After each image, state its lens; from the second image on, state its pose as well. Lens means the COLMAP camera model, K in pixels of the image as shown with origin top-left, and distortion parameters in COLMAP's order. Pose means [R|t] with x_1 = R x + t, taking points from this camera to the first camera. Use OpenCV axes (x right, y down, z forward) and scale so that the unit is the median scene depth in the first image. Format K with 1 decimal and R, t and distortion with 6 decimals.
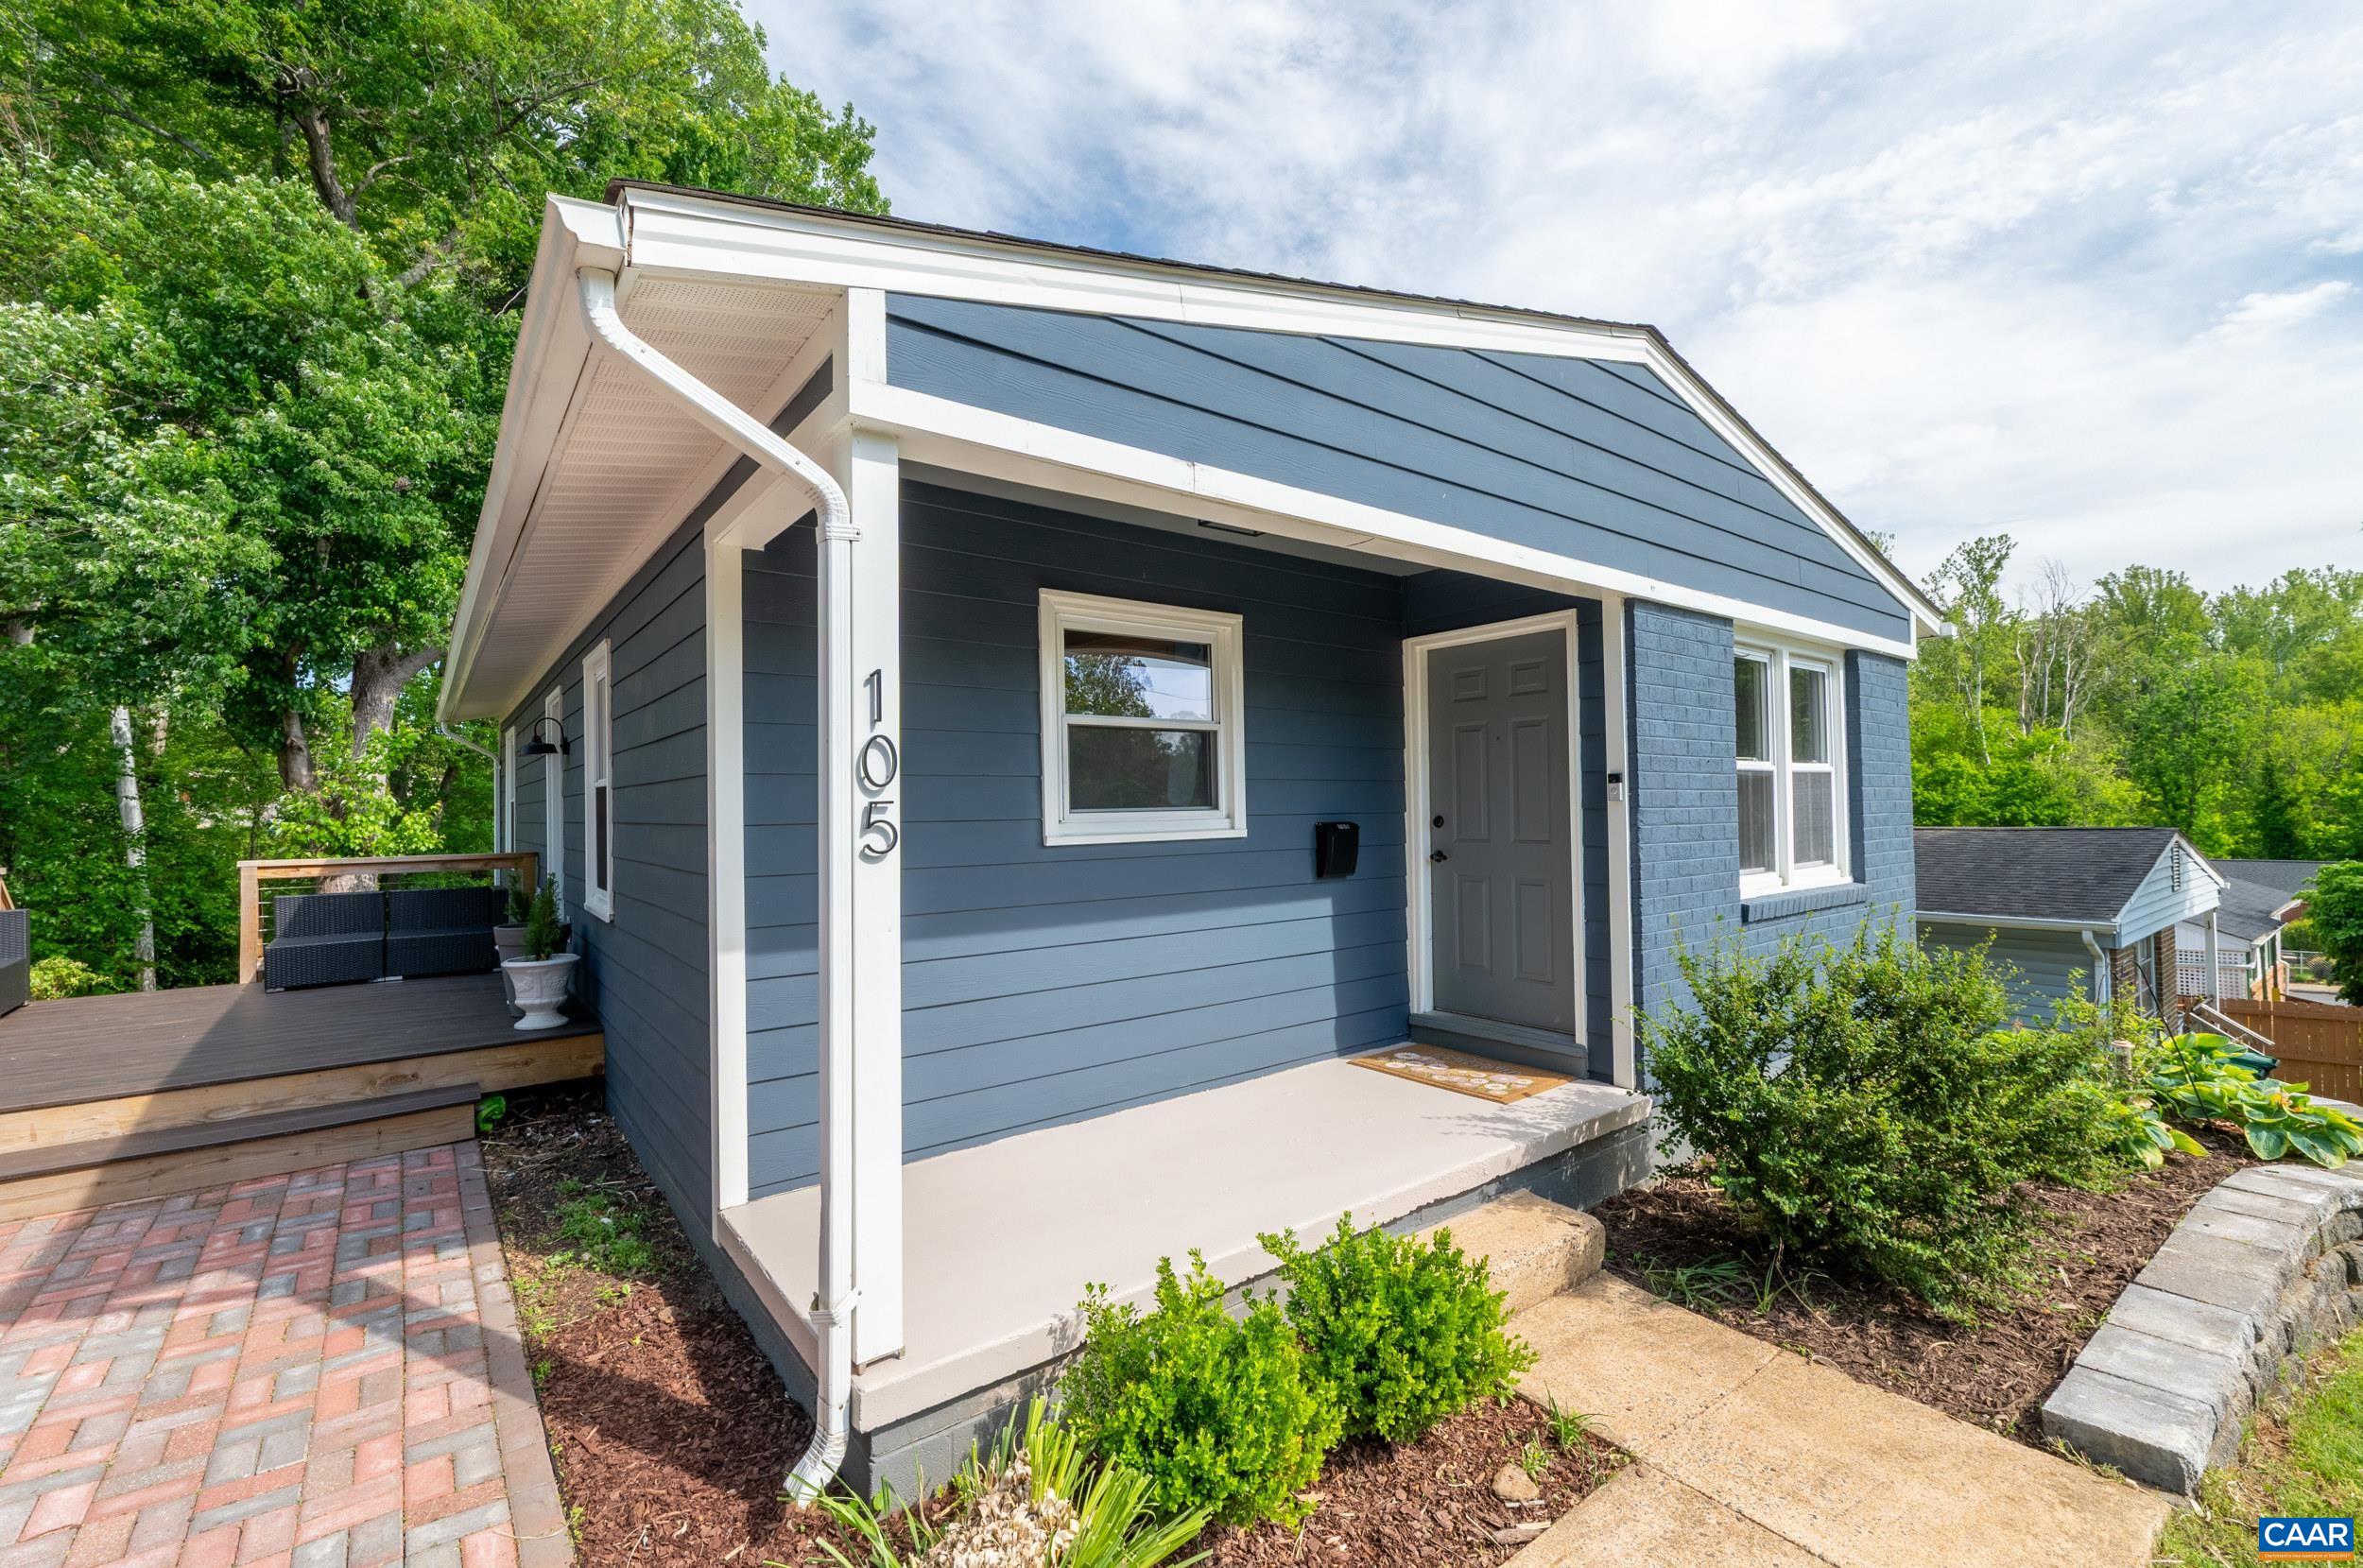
lens RADIAL K [[992.2, 0, 1176.3], [0, 992.2, 788.6], [0, 0, 1]] dist [-0.000182, -0.000103]
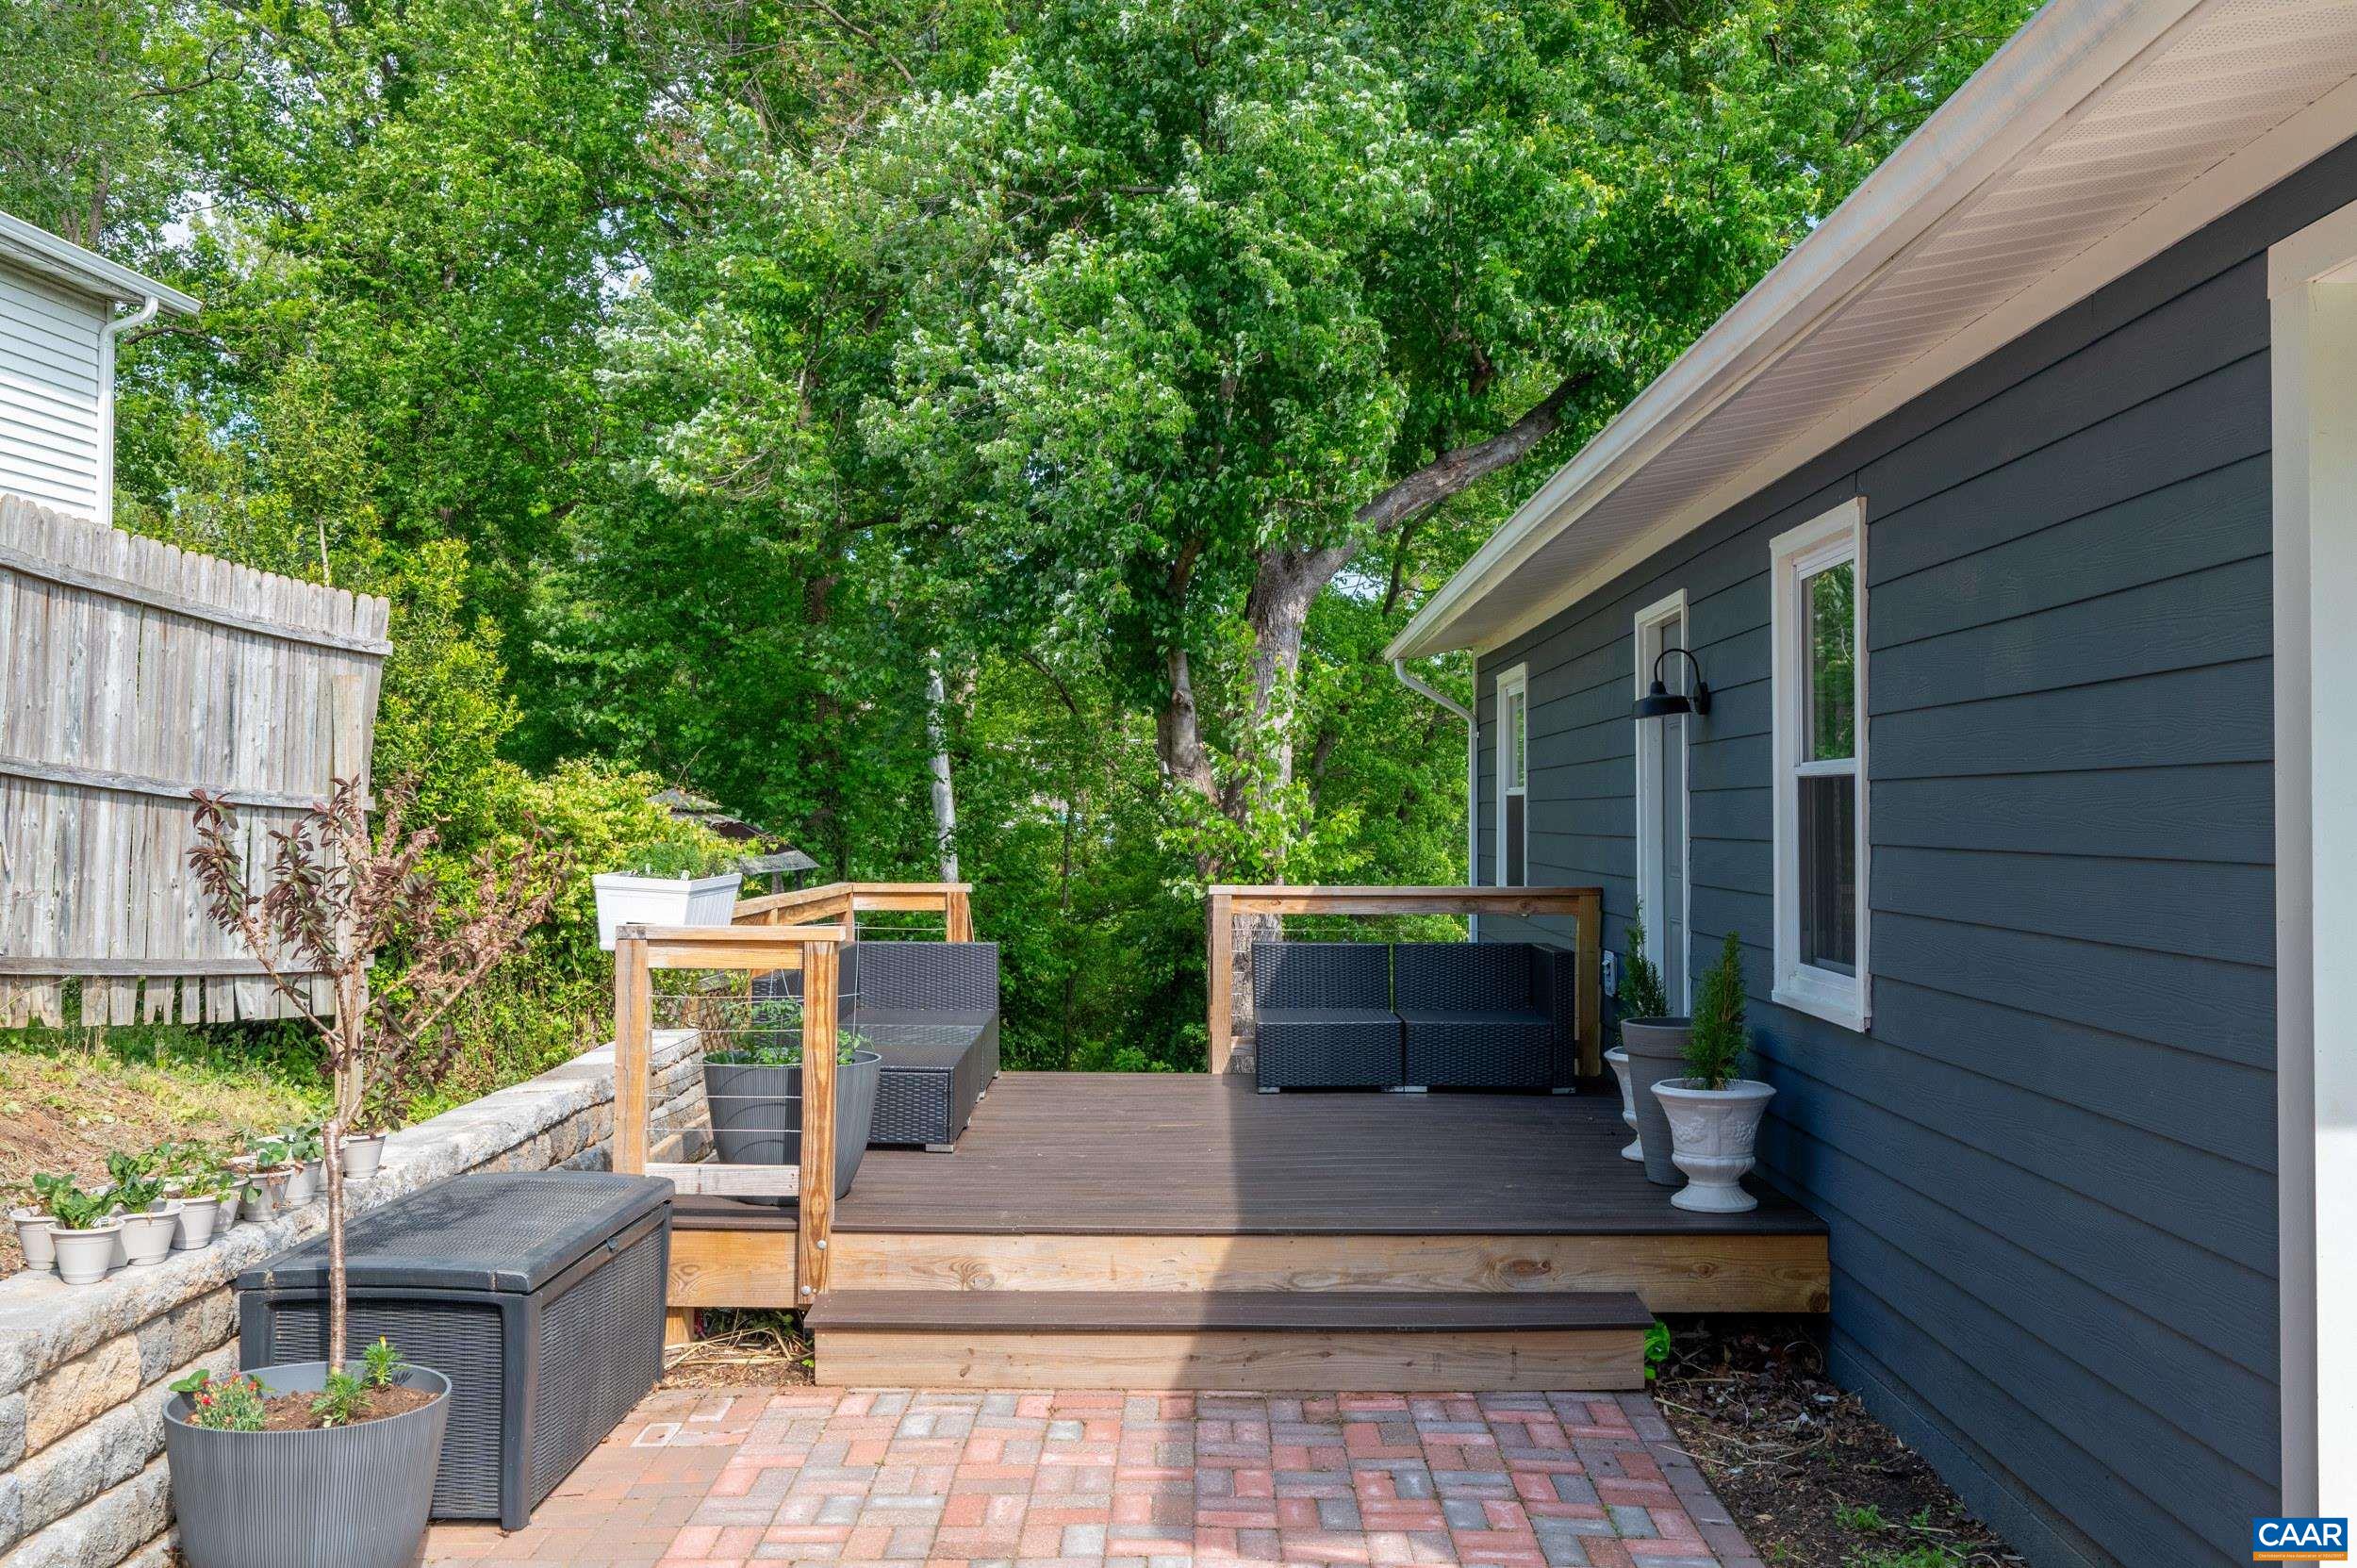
lens RADIAL K [[2050.7, 0, 1178.5], [0, 2050.7, 784.0], [0, 0, 1]] dist [0.000063, -0.008989]
pose [[0.781093, 0.005618, -0.624390, -0.186251], [0.000292, 0.999956, 0.009362, -0.008620], [0.624415, -0.007495, 0.781057, -0.090804]]
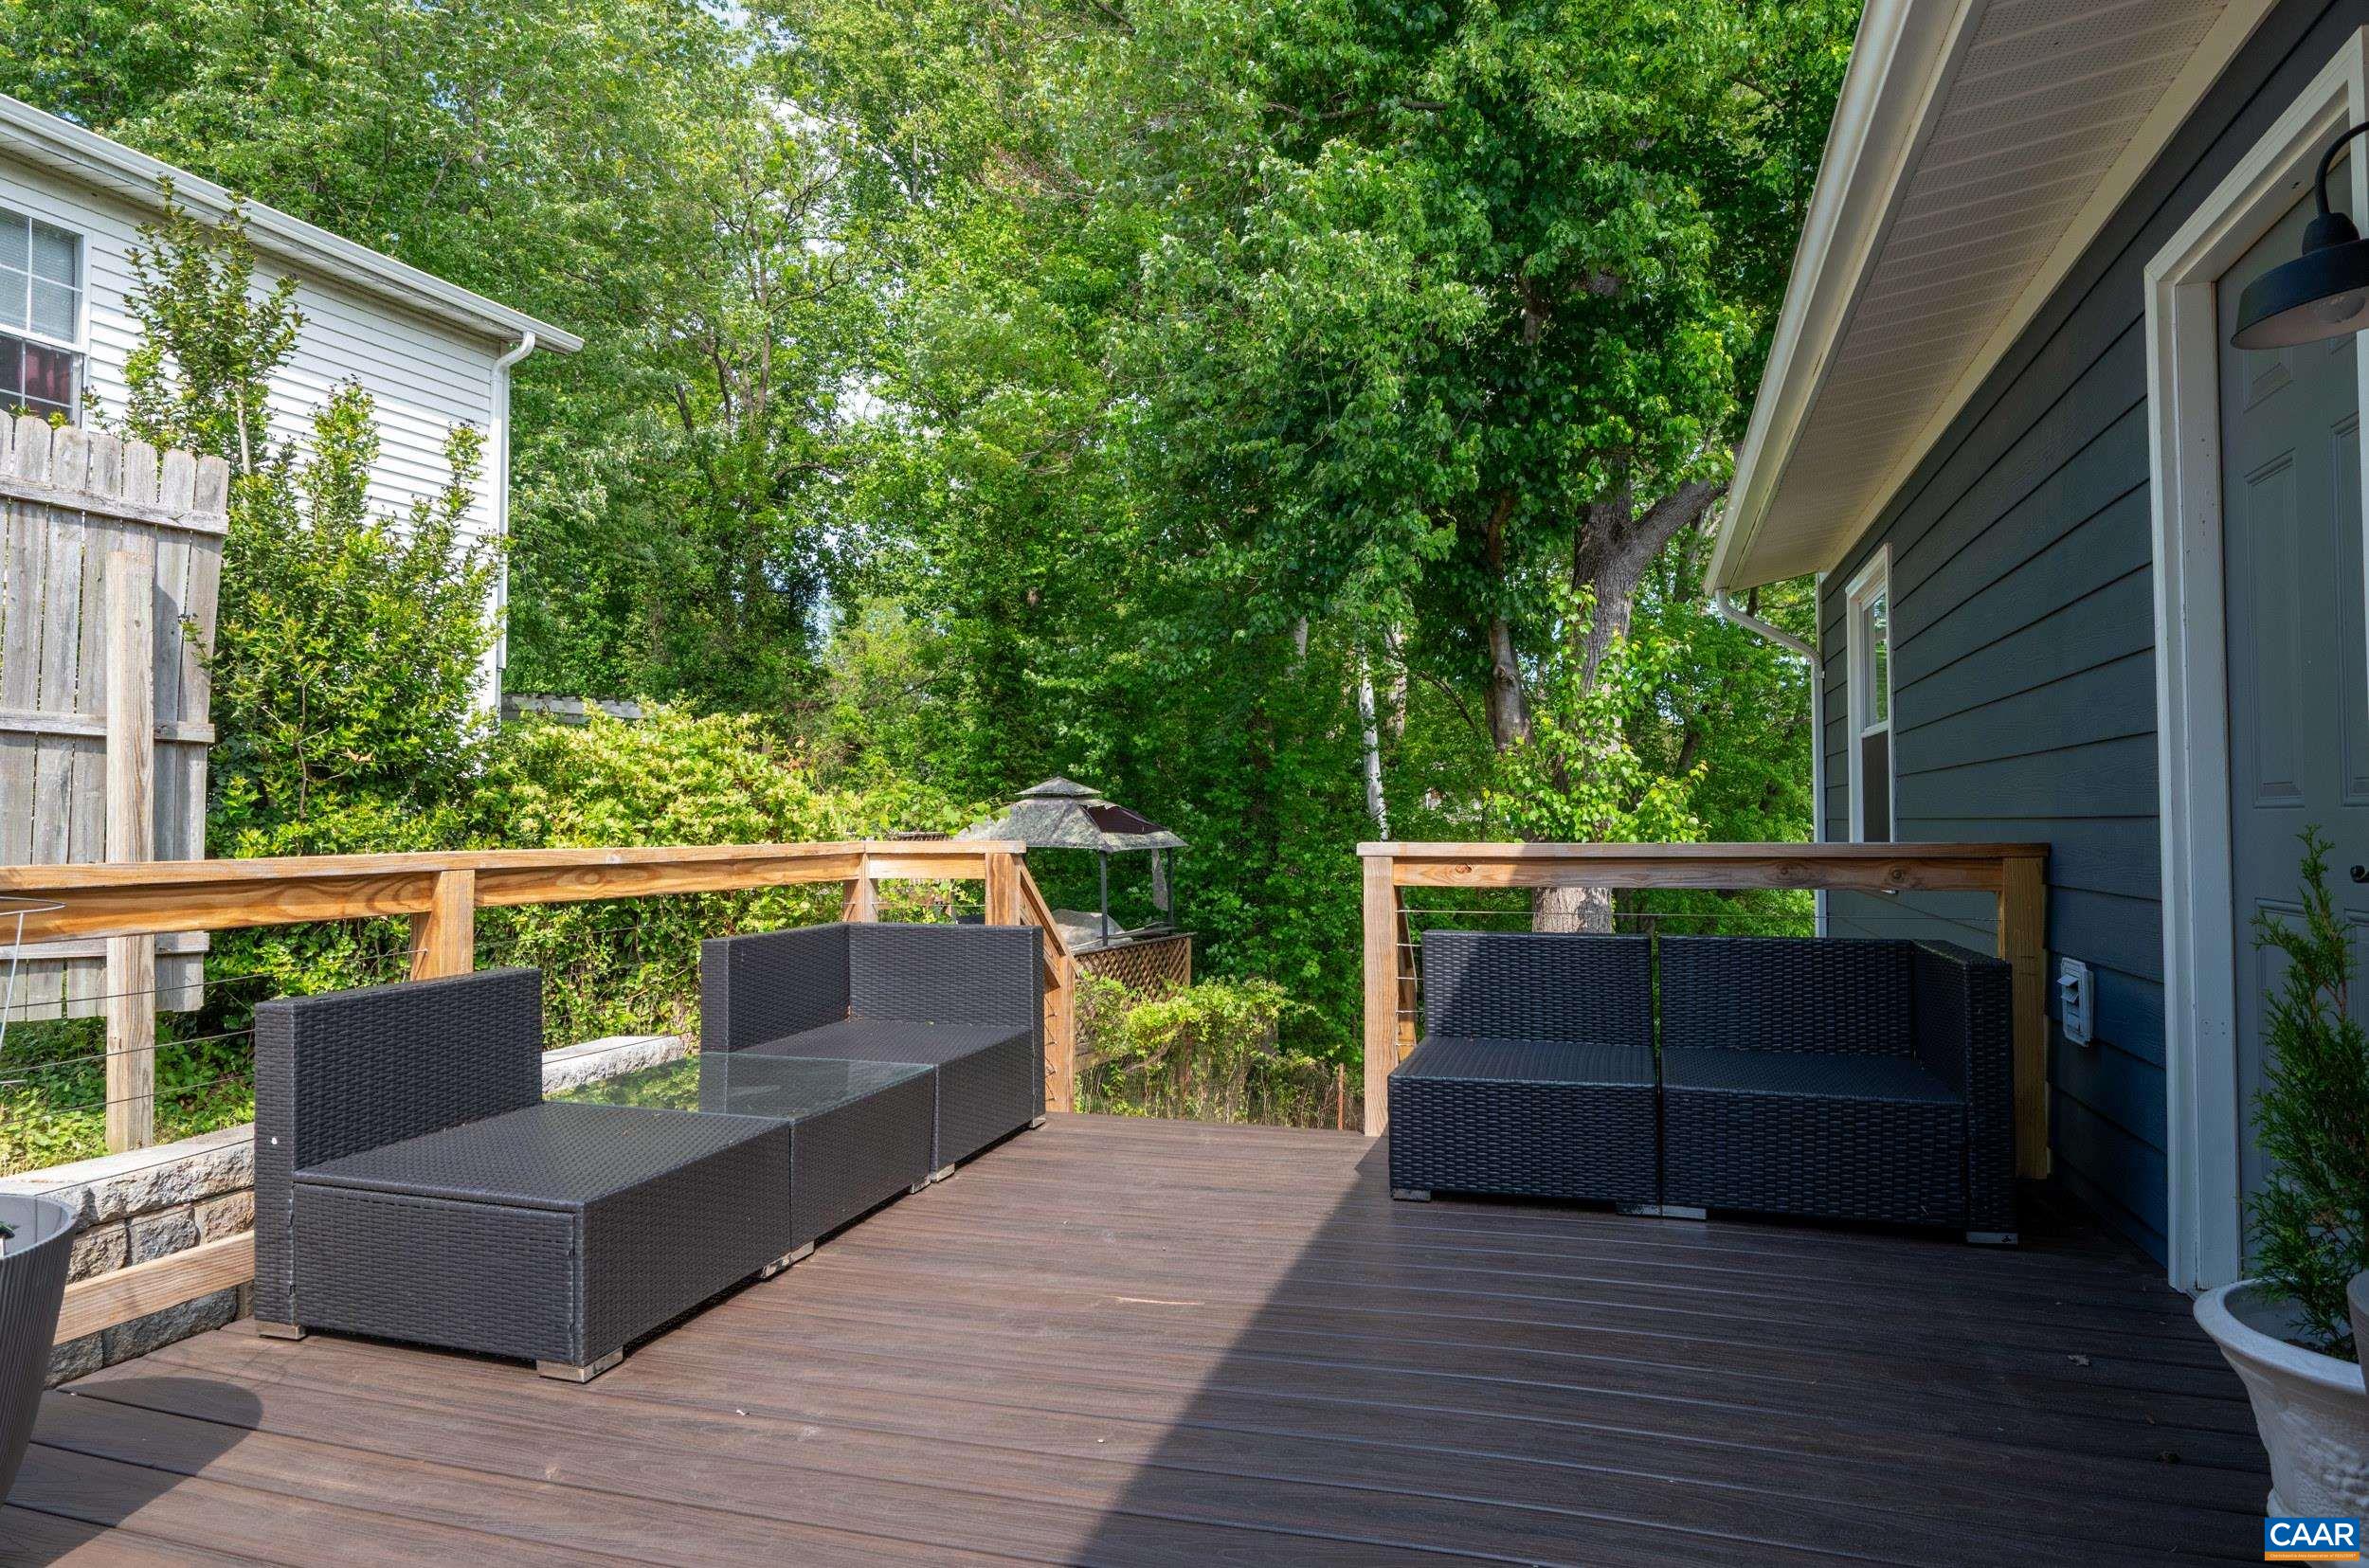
lens RADIAL K [[1396.4, 0, 1192.3], [0, 1396.4, 794.9], [0, 0, 1]] dist [-0.004283, 0.001420]
pose [[0.569844, -0.006736, -0.821726, -0.750422], [0.014828, 0.999888, 0.002086, 0.076265], [0.821619, -0.013374, 0.569880, 0.906720]]
